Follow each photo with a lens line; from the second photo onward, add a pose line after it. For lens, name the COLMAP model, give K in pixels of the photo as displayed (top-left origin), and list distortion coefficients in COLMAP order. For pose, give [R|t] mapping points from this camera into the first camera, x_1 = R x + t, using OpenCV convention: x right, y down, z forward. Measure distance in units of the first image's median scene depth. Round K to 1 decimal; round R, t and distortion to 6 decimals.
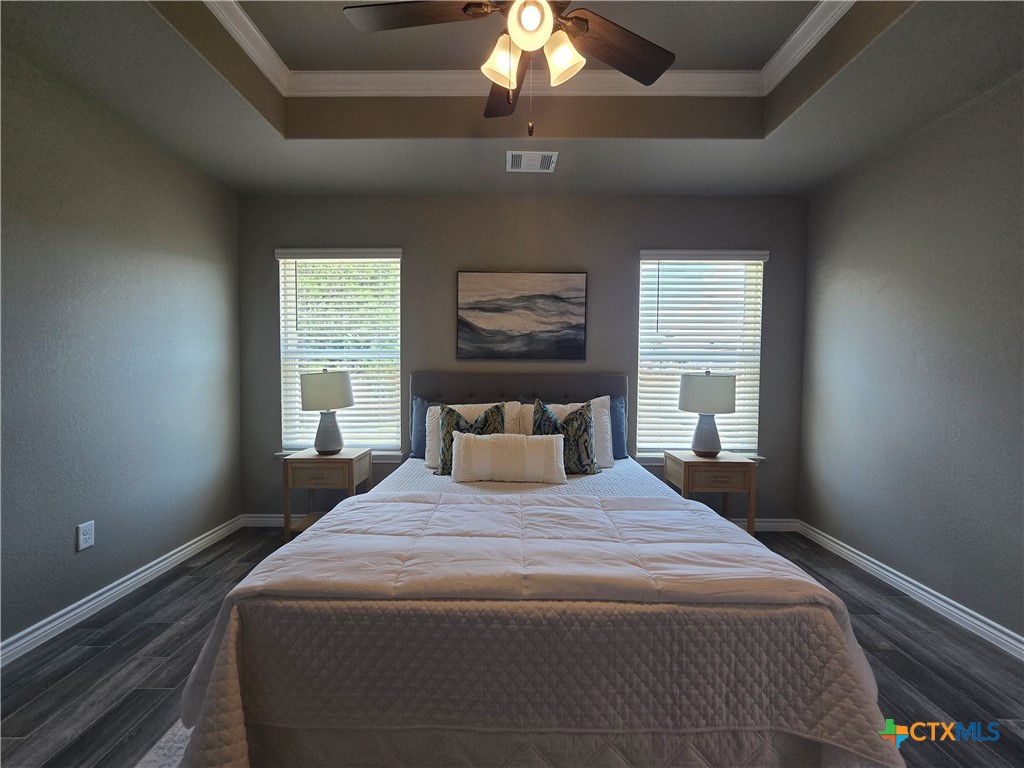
lens RADIAL K [[418.9, 0, 507.2], [0, 418.9, 387.7], [0, 0, 1]] dist [-0.001044, -0.000315]
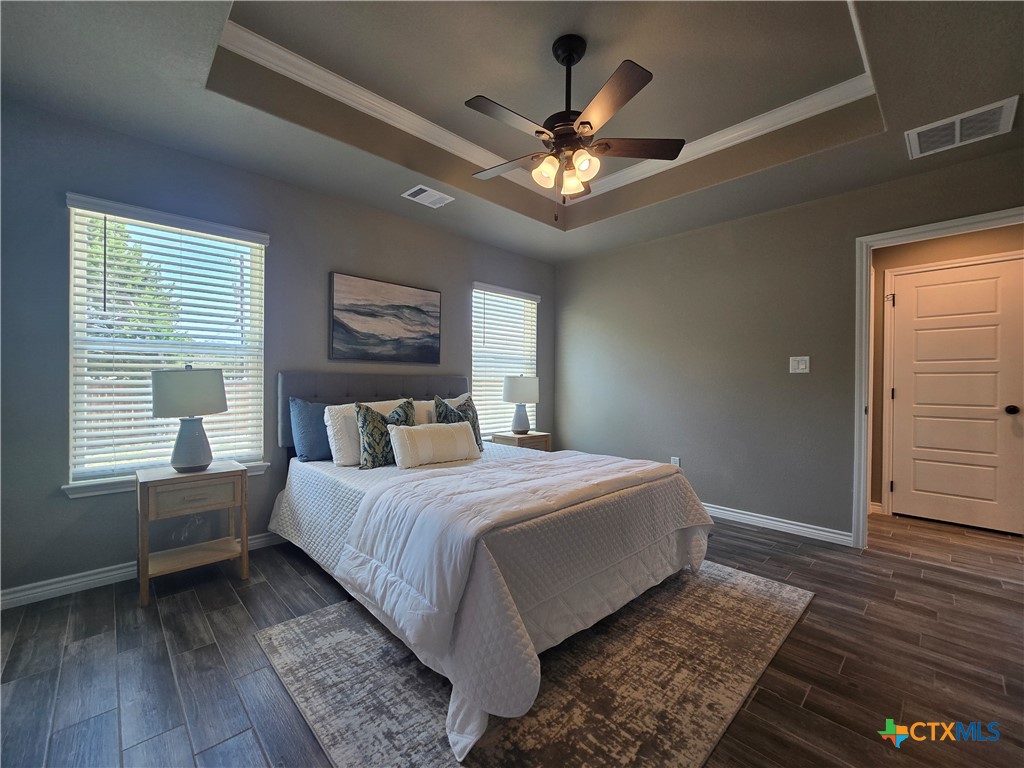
lens RADIAL K [[422.1, 0, 508.6], [0, 422.1, 386.4], [0, 0, 1]] dist [-0.001709, 0.000066]
pose [[0.716242, -0.006137, 0.697825, -0.522373], [0.025303, 0.999532, -0.017181, 0.023443], [-0.697393, 0.029963, 0.716062, -0.004372]]
